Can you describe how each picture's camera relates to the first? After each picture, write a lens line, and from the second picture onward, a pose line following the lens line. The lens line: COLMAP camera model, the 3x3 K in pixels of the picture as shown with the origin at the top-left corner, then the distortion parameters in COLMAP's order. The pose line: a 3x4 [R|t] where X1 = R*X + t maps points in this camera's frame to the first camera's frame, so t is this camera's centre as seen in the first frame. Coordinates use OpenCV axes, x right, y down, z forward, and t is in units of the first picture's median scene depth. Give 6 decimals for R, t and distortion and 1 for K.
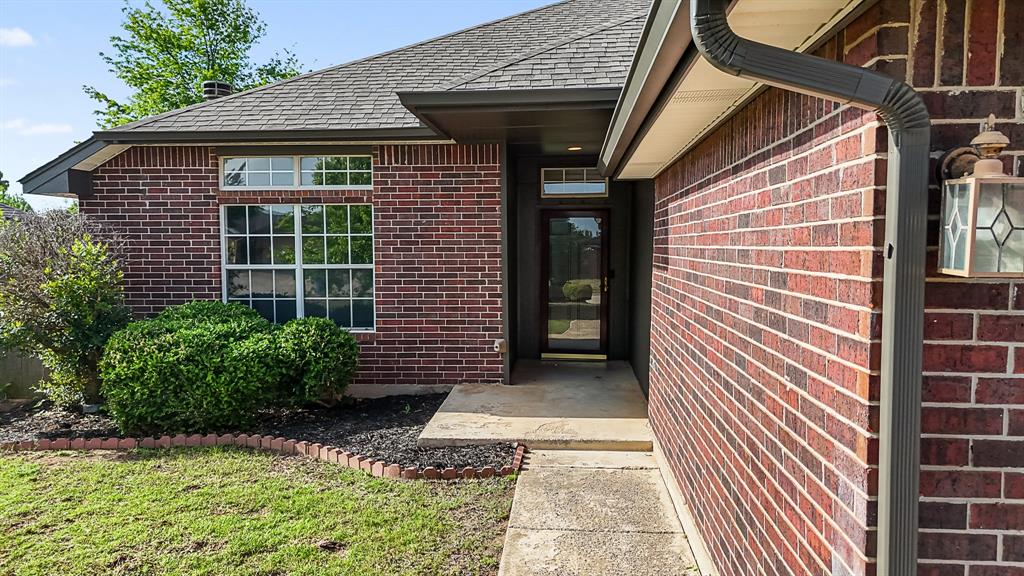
lens RADIAL K [[754.1, 0, 514.1], [0, 754.1, 286.6], [0, 0, 1]] dist [0.068263, -0.063556]
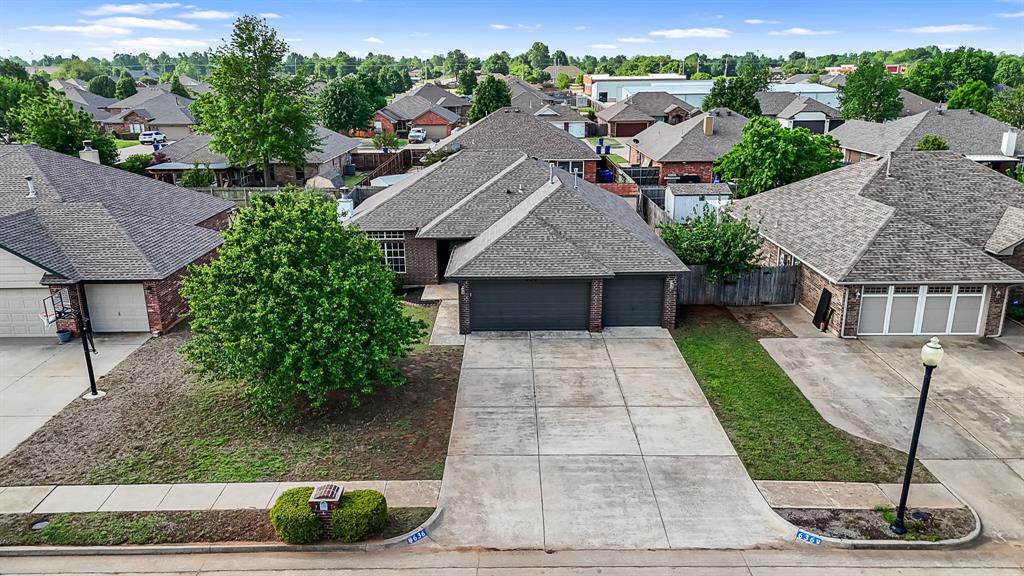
lens RADIAL K [[754.1, 0, 514.1], [0, 754.1, 286.6], [0, 0, 1]] dist [0.068263, -0.063556]
pose [[0.996963, -0.023461, 0.074252, 0.099934], [0.007102, 0.976957, 0.213320, -0.750810], [-0.077546, -0.212144, 0.974157, -3.115916]]
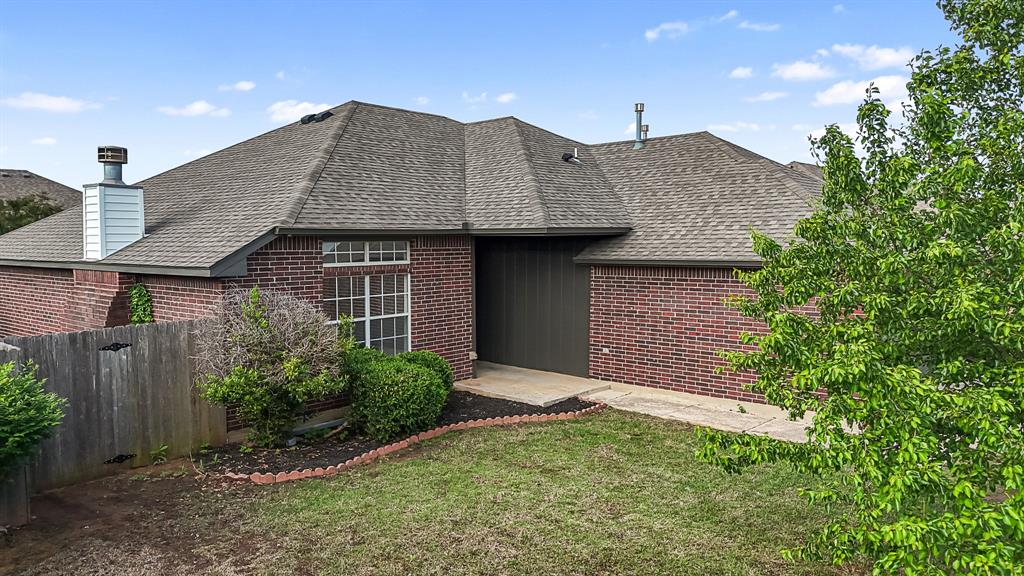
lens RADIAL K [[754.1, 0, 514.1], [0, 754.1, 286.6], [0, 0, 1]] dist [0.068263, -0.063556]
pose [[0.594568, -0.050733, 0.802443, -1.276412], [0.058766, 0.998080, 0.019559, -0.099389], [-0.801895, 0.035527, 0.596408, -0.069297]]
